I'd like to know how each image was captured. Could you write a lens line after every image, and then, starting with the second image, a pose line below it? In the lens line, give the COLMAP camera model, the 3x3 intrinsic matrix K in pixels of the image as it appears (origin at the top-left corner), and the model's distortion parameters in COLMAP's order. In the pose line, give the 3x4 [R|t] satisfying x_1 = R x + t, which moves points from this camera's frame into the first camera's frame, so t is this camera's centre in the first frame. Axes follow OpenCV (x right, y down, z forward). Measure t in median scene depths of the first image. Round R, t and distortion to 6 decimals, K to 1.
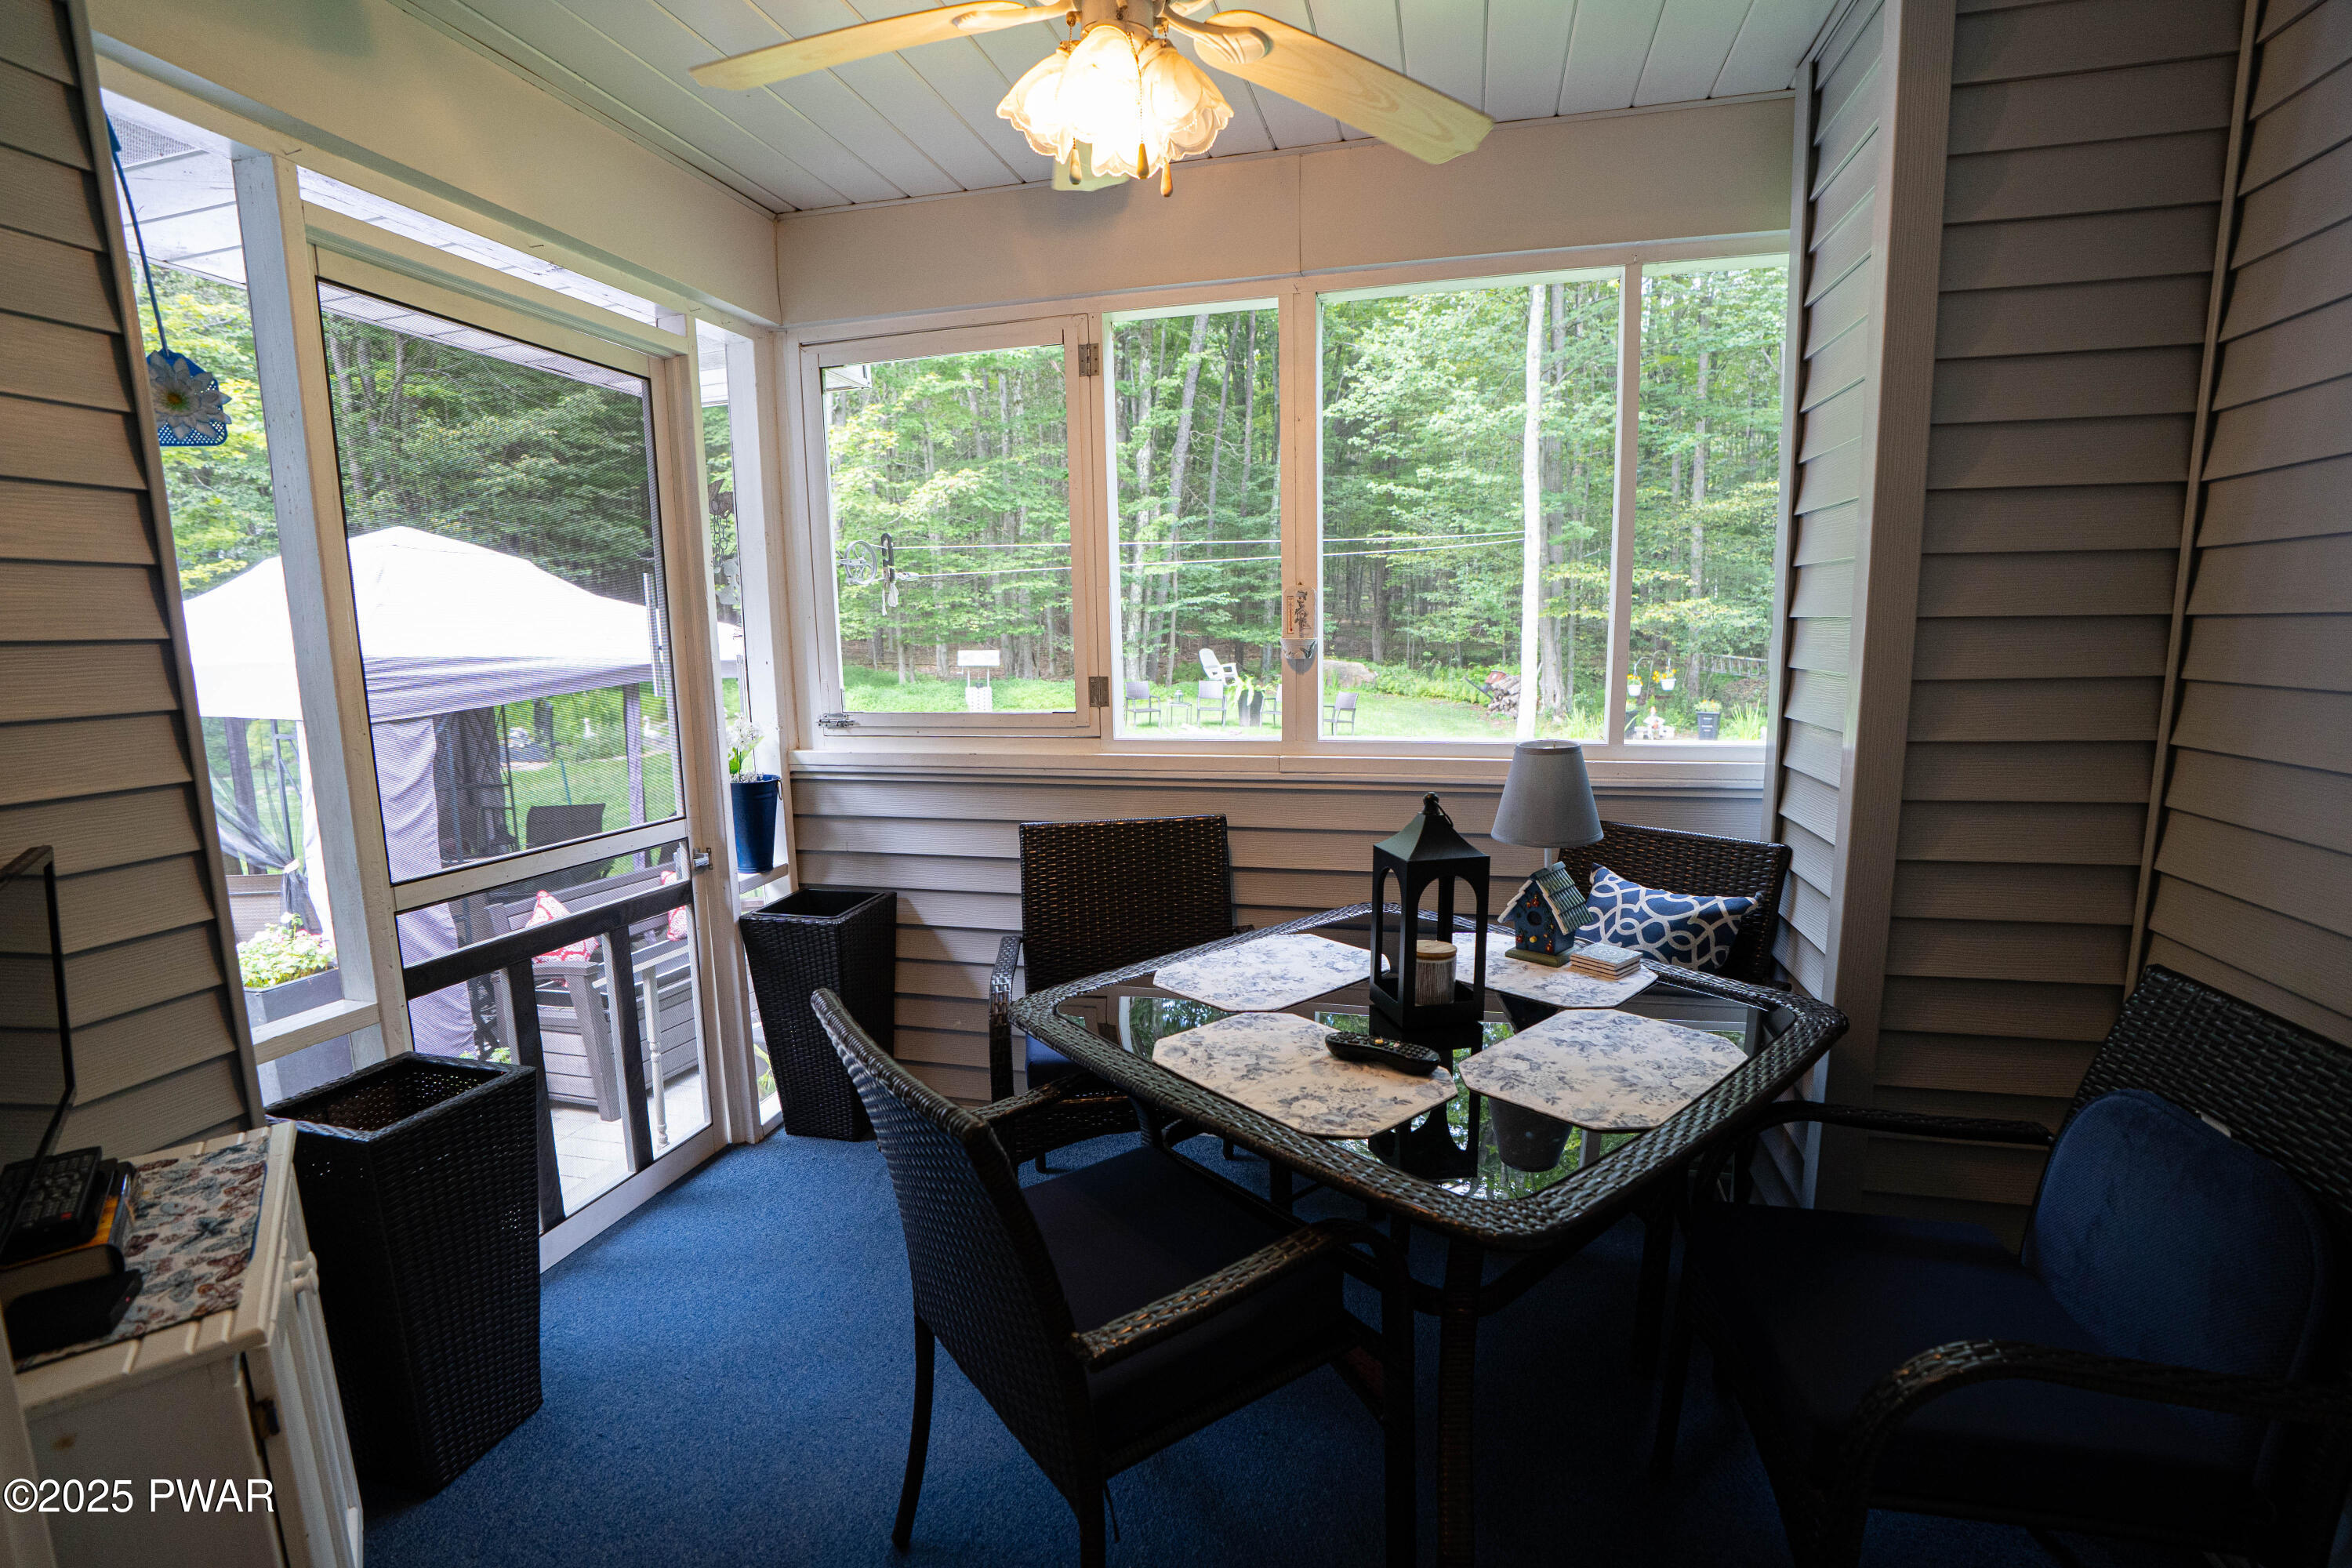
lens RADIAL K [[1093.0, 0, 1174.5], [0, 1093.0, 799.1], [0, 0, 1]] dist [-0.064704, 0.025113]
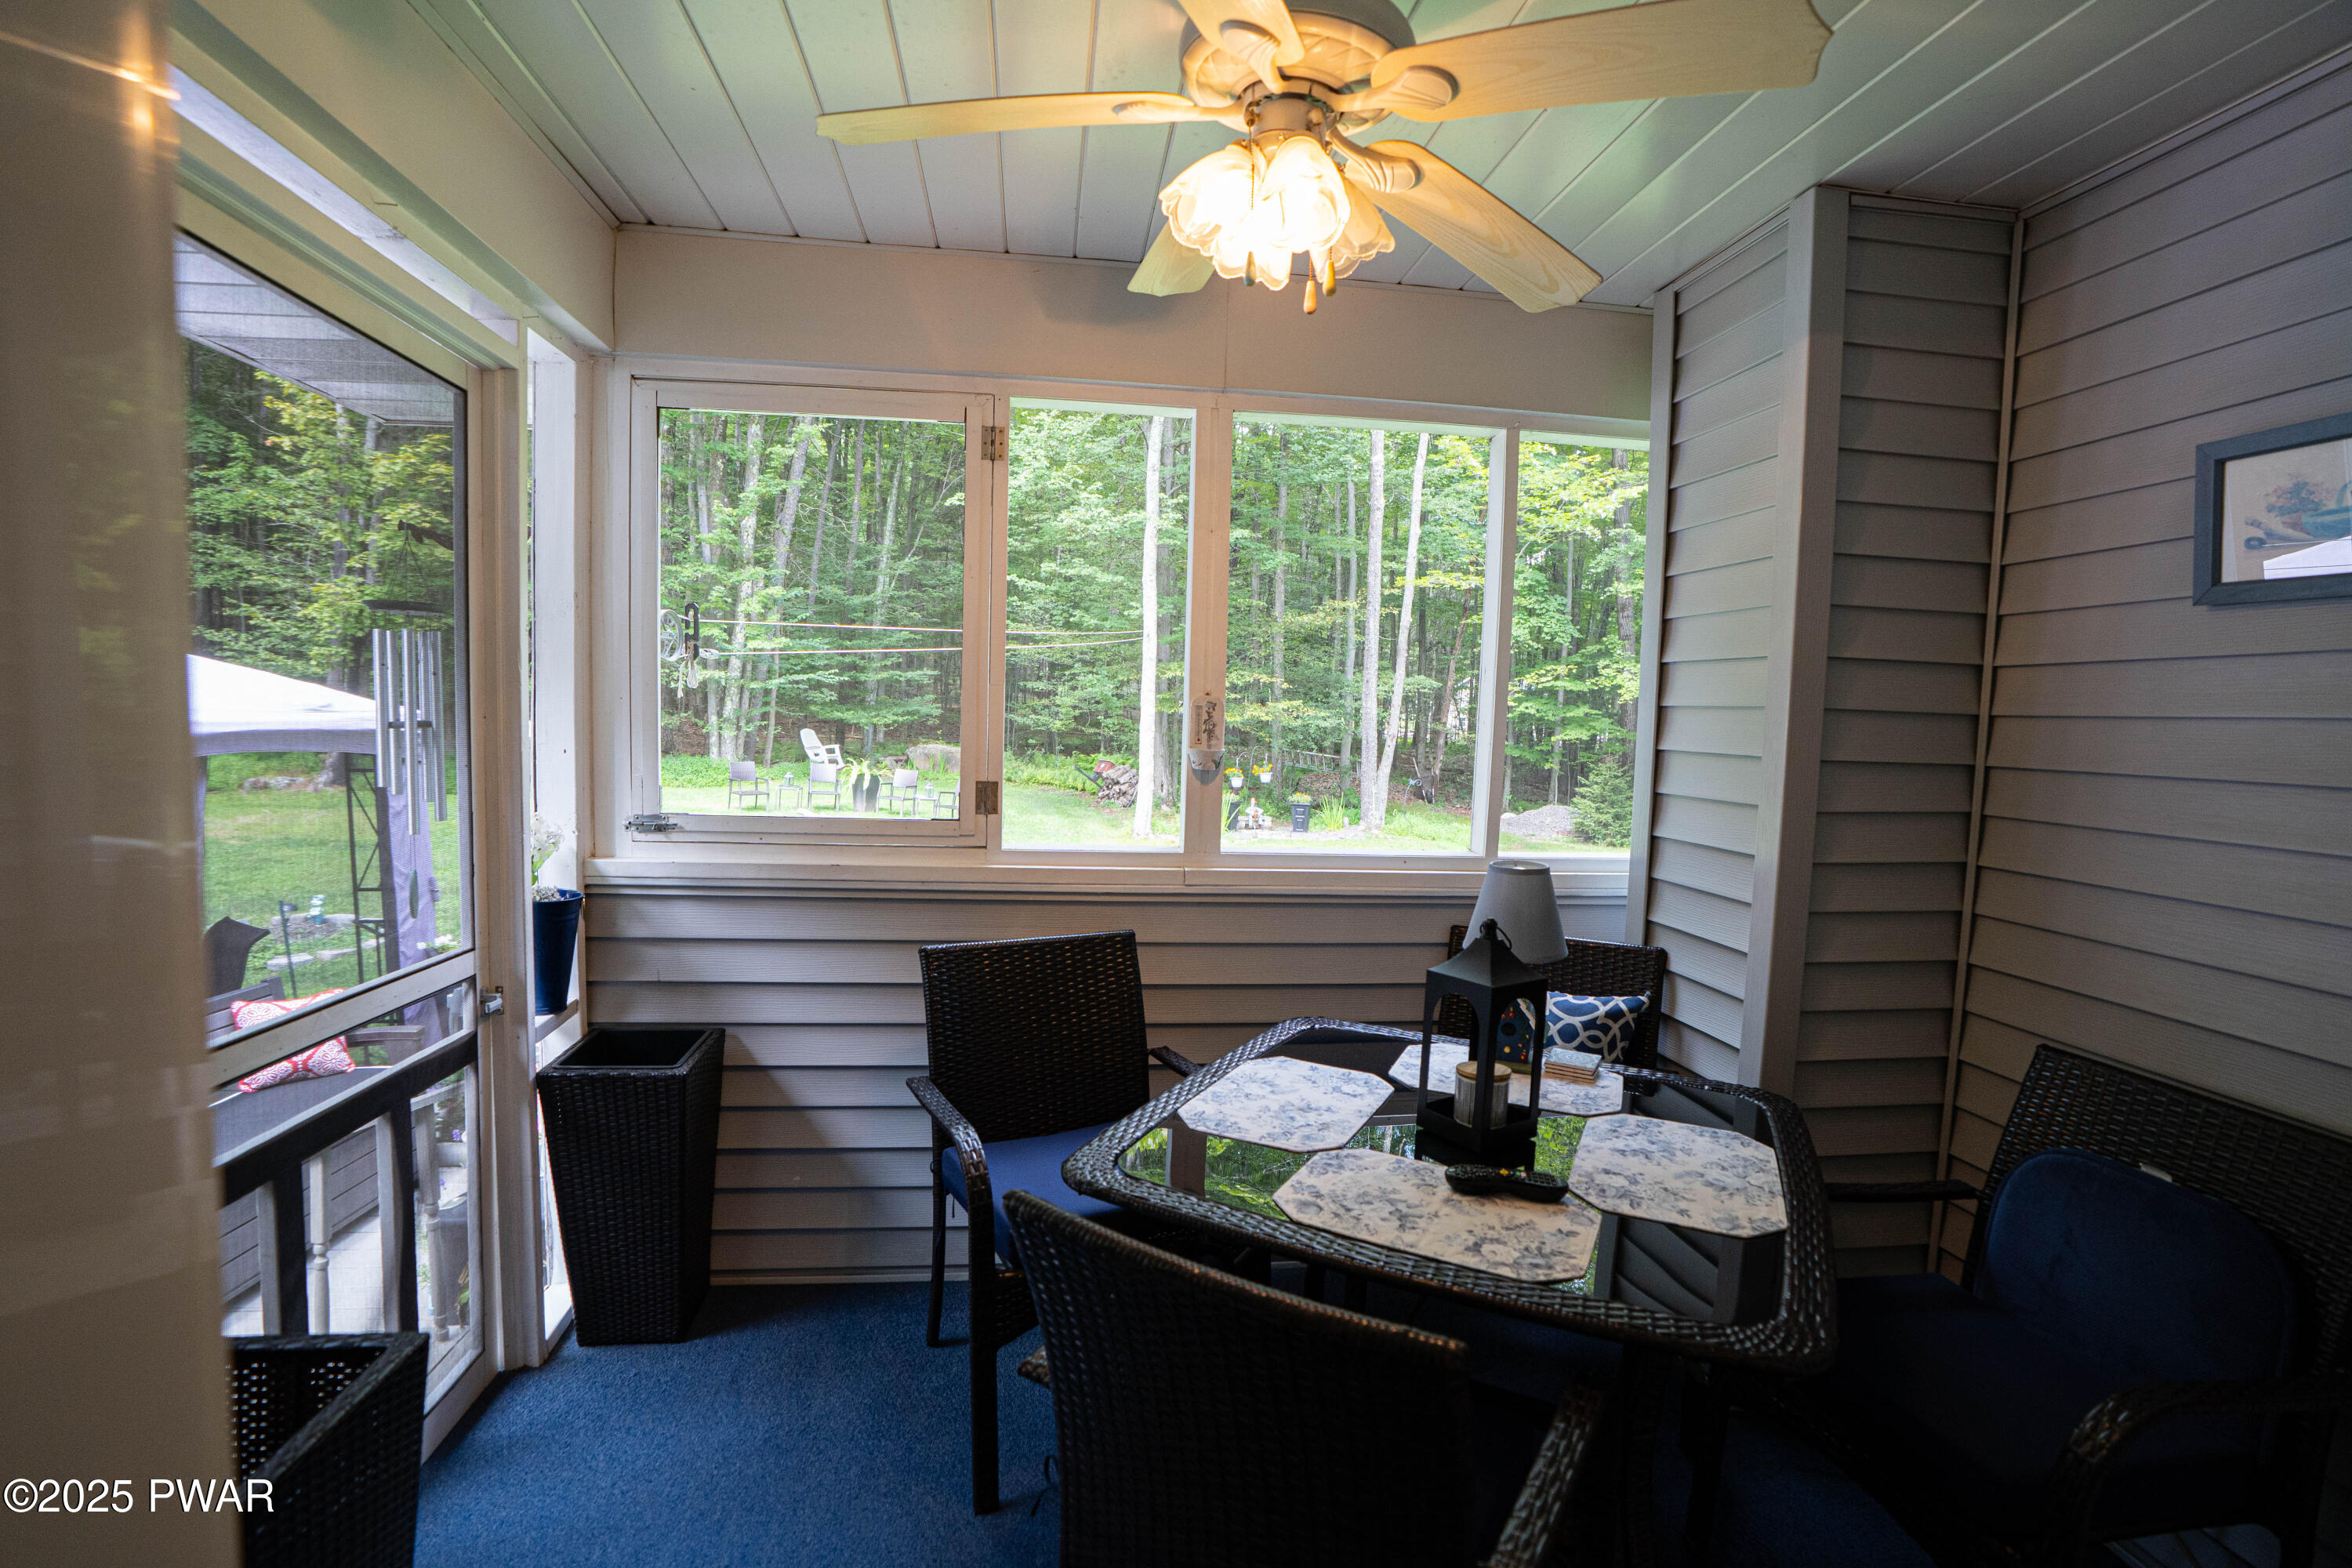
lens RADIAL K [[1093.0, 0, 1176.0], [0, 1093.0, 795.8], [0, 0, 1]] dist [-0.064704, 0.025113]
pose [[0.927667, 0.019084, 0.372919, -0.281029], [0.010440, 0.996977, -0.076990, -0.029412], [-0.373261, 0.075314, 0.924664, 0.100242]]
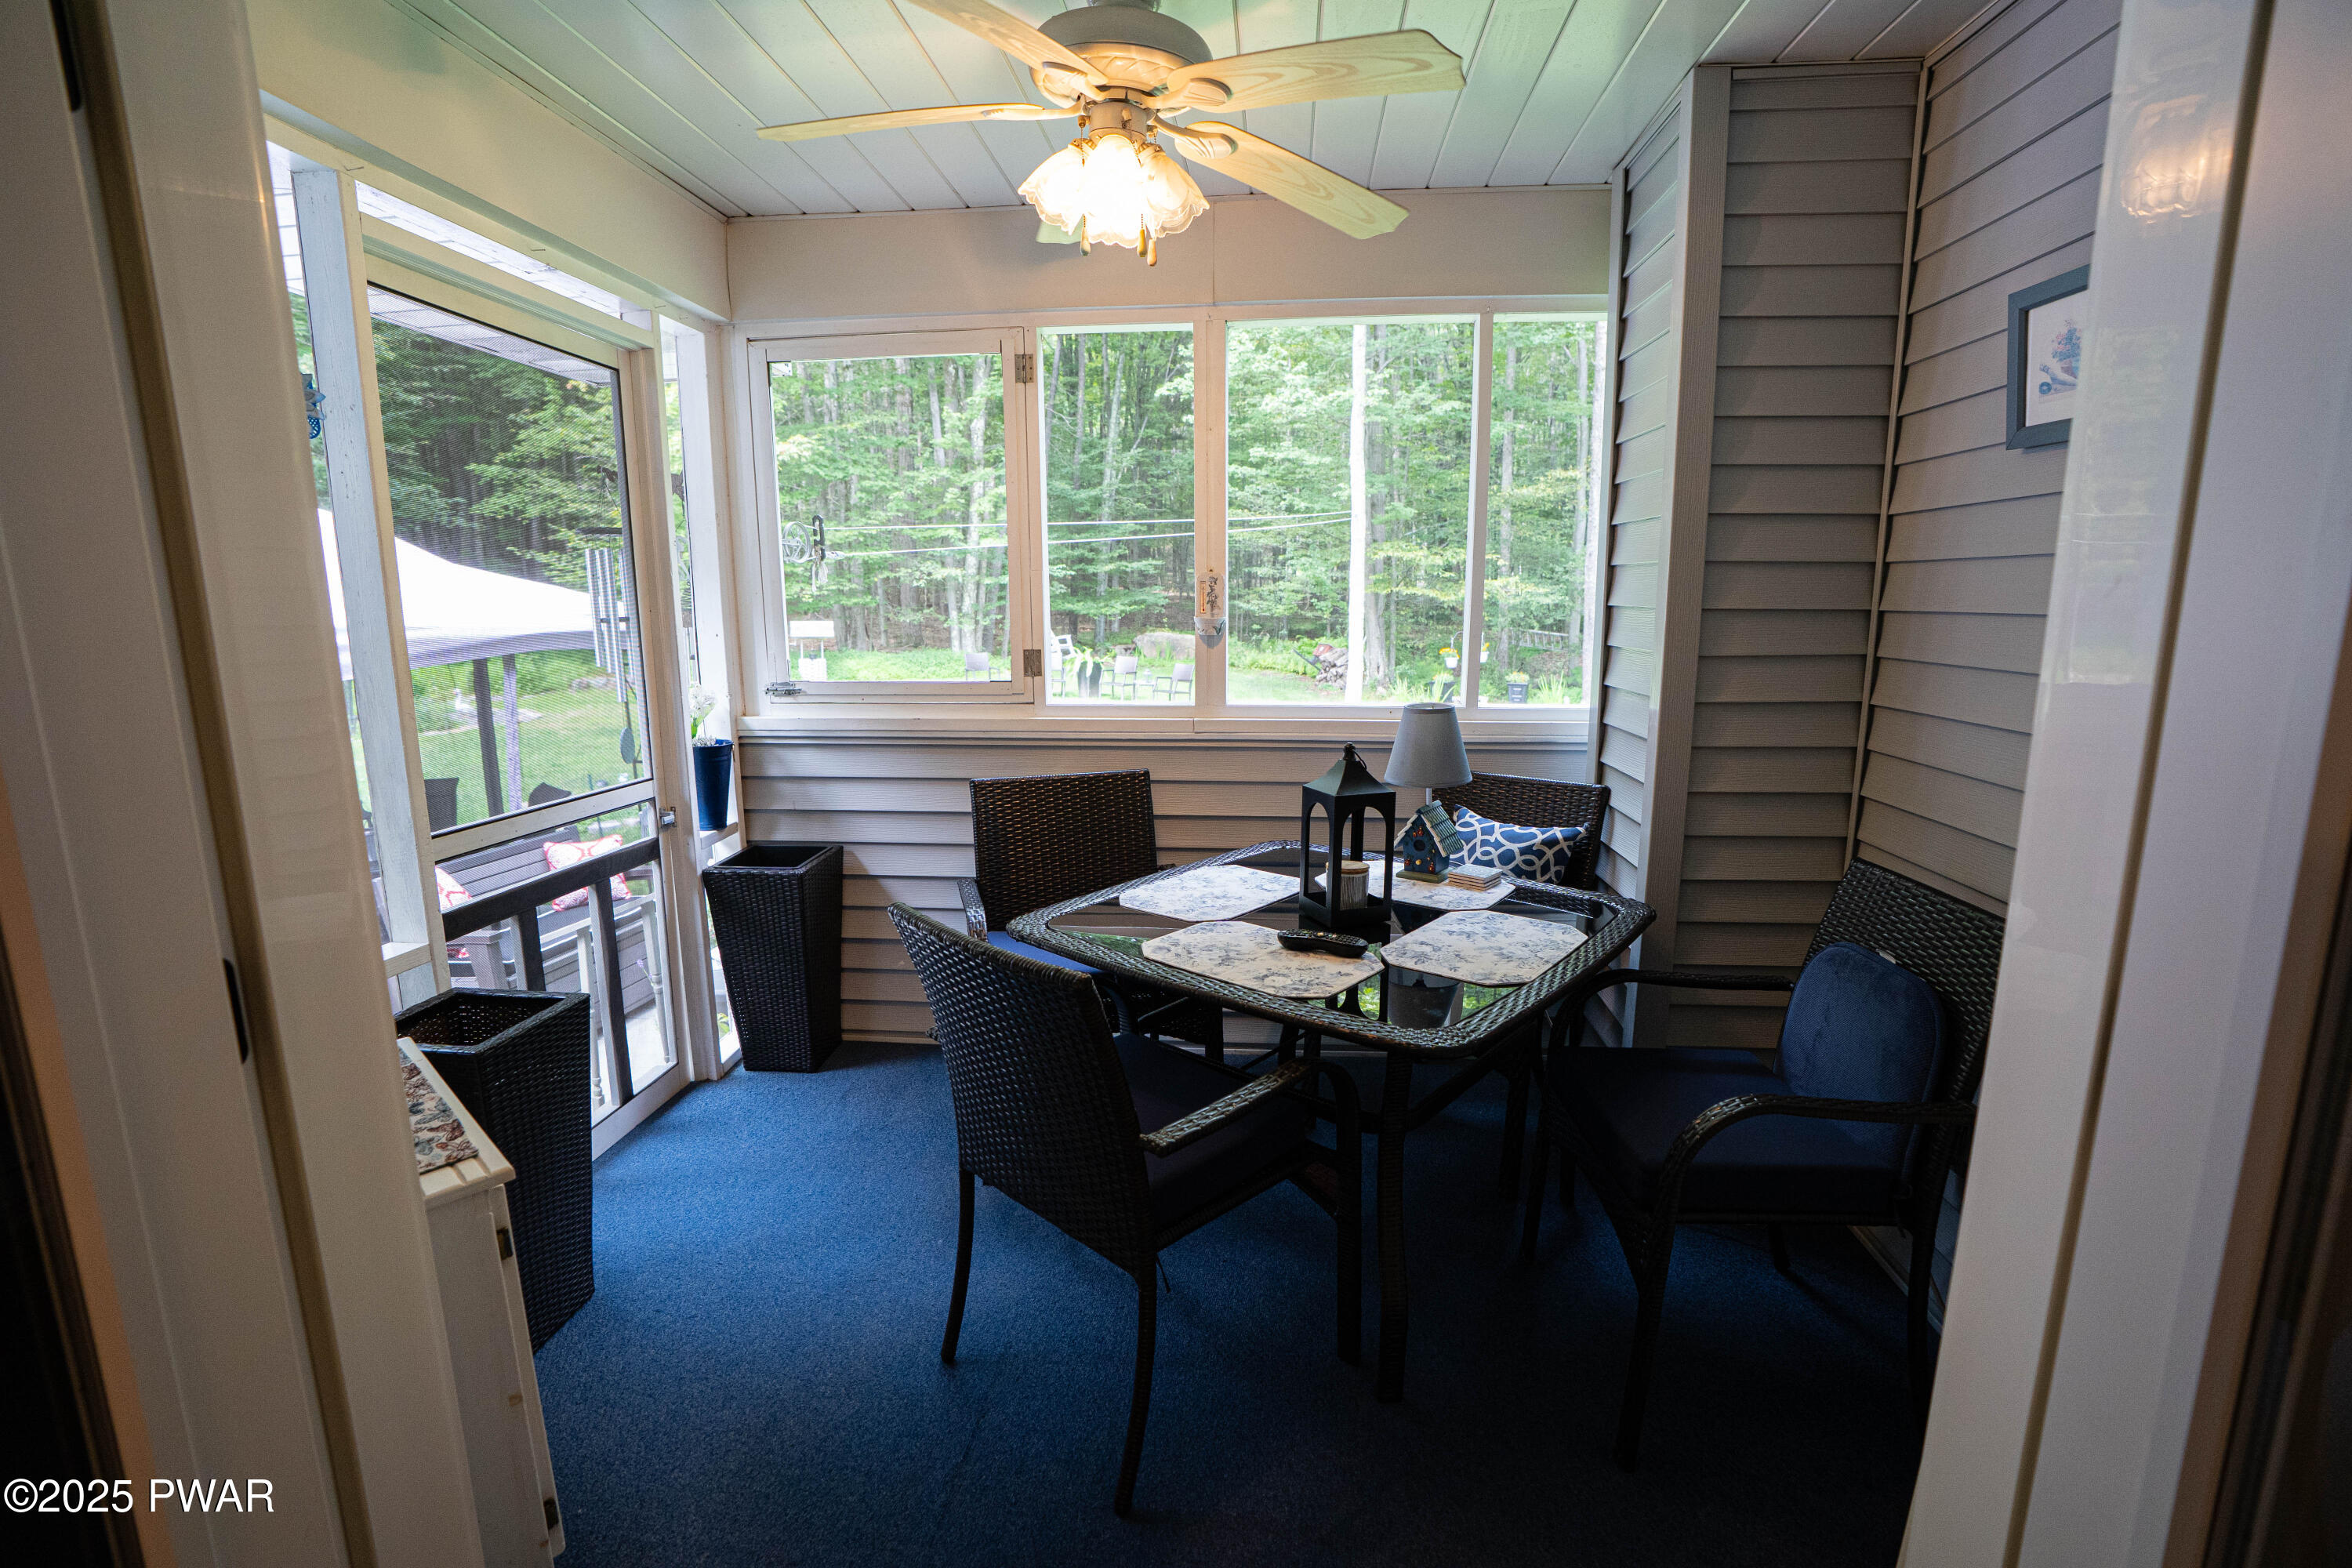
lens RADIAL K [[1093.0, 0, 1177.7], [0, 1093.0, 795.1], [0, 0, 1]] dist [-0.064704, 0.025113]
pose [[0.987040, -0.015785, 0.159694, -0.110503], [0.012264, 0.999660, 0.023010, 0.015293], [-0.160003, -0.020753, 0.986898, -0.150349]]
